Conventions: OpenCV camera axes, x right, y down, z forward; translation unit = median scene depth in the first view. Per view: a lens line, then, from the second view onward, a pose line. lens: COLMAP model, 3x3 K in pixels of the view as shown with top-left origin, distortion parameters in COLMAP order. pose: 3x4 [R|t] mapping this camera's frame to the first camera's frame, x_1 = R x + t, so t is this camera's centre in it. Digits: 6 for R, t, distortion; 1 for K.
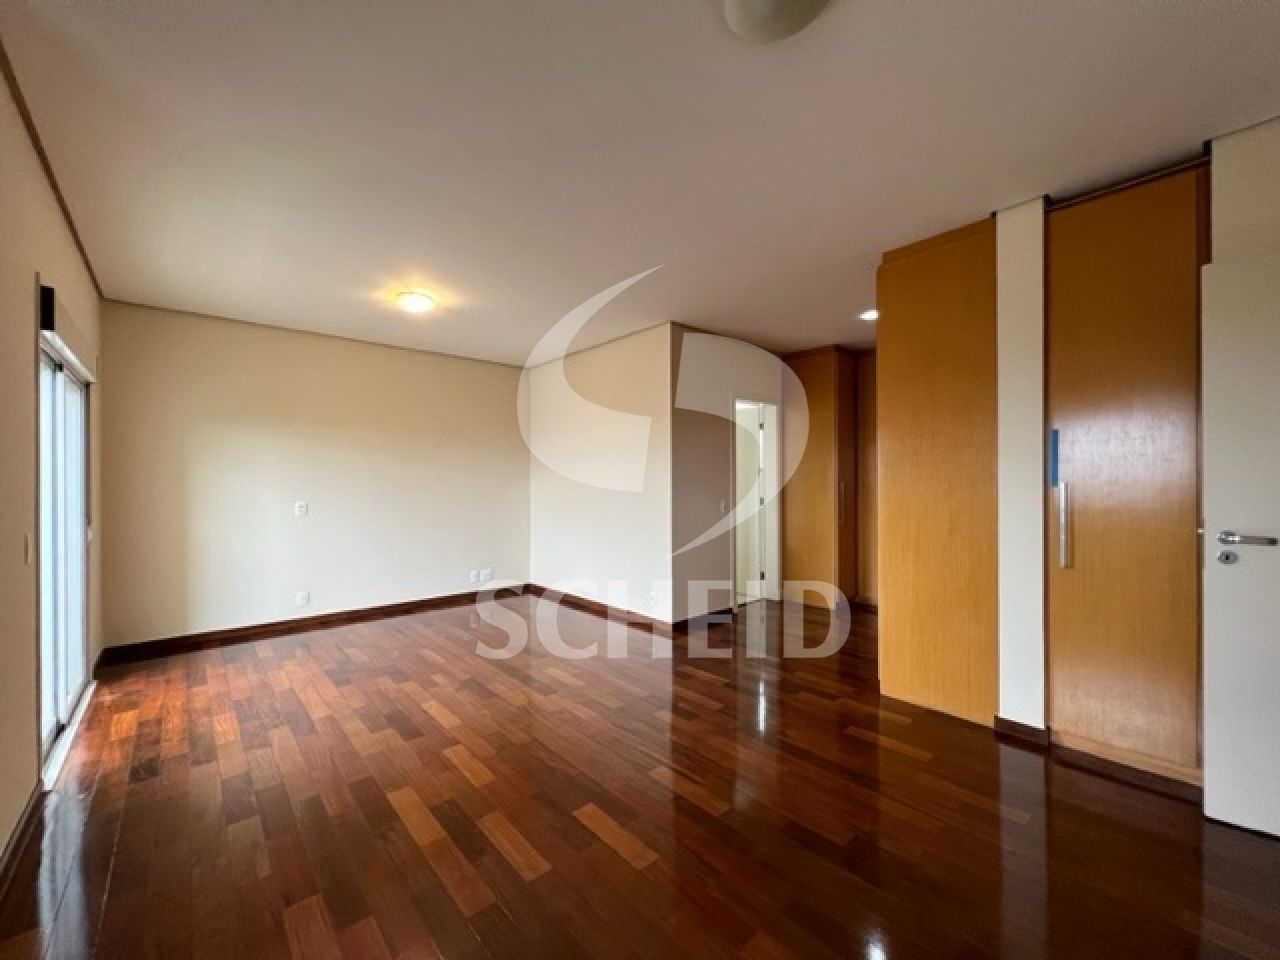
lens RADIAL K [[509.4, 0, 641.8], [0, 509.4, 480.7], [0, 0, 1]] dist [0.001154, -0.000243]
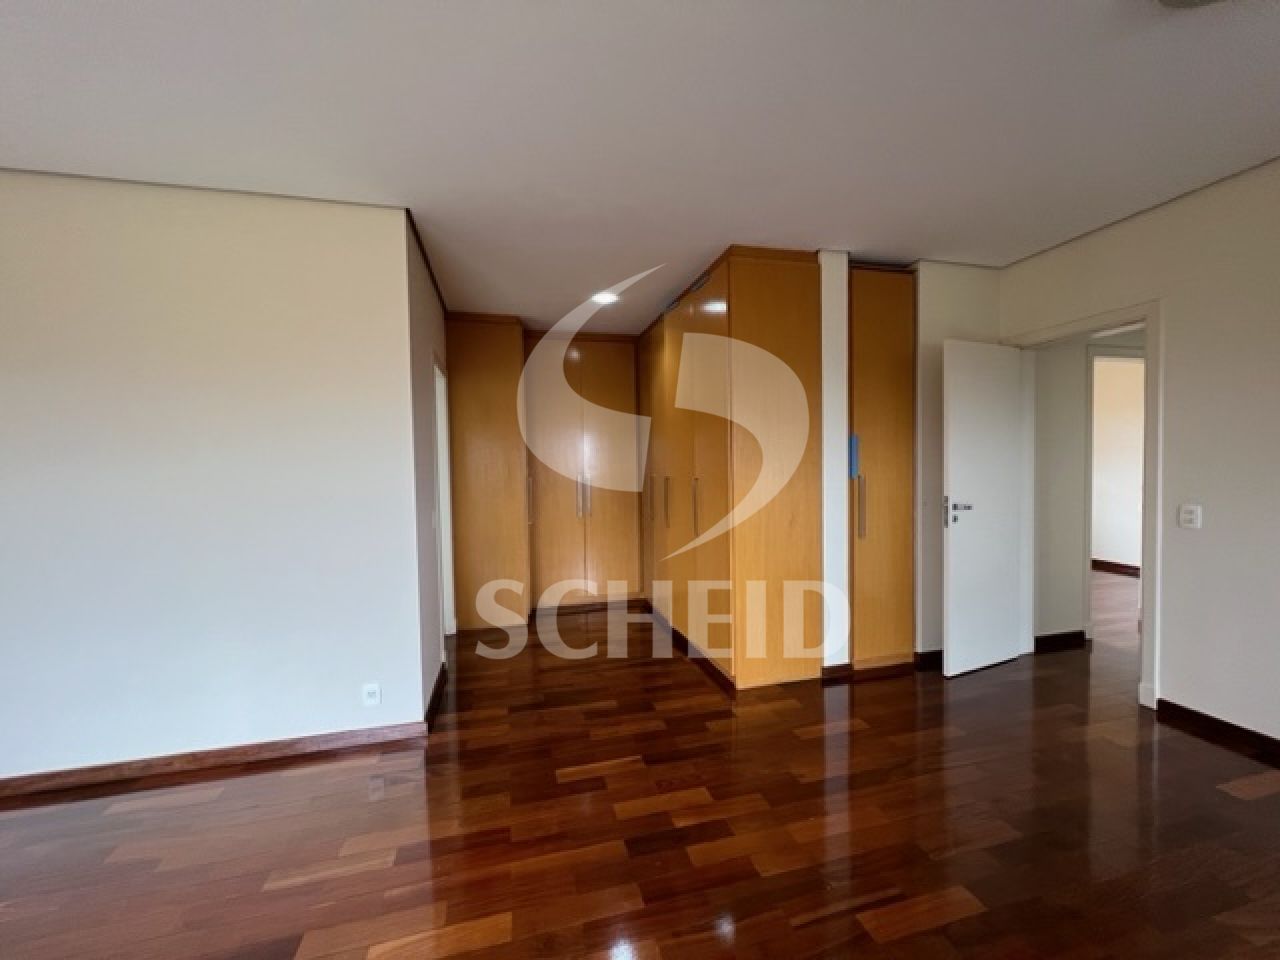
lens RADIAL K [[509.4, 0, 641.8], [0, 509.4, 480.7], [0, 0, 1]] dist [0.001154, -0.000243]
pose [[0.454626, -0.026061, 0.890301, -0.607511], [0.012792, 0.999660, 0.022730, -0.018303], [-0.890591, 0.001055, 0.454805, 0.877065]]
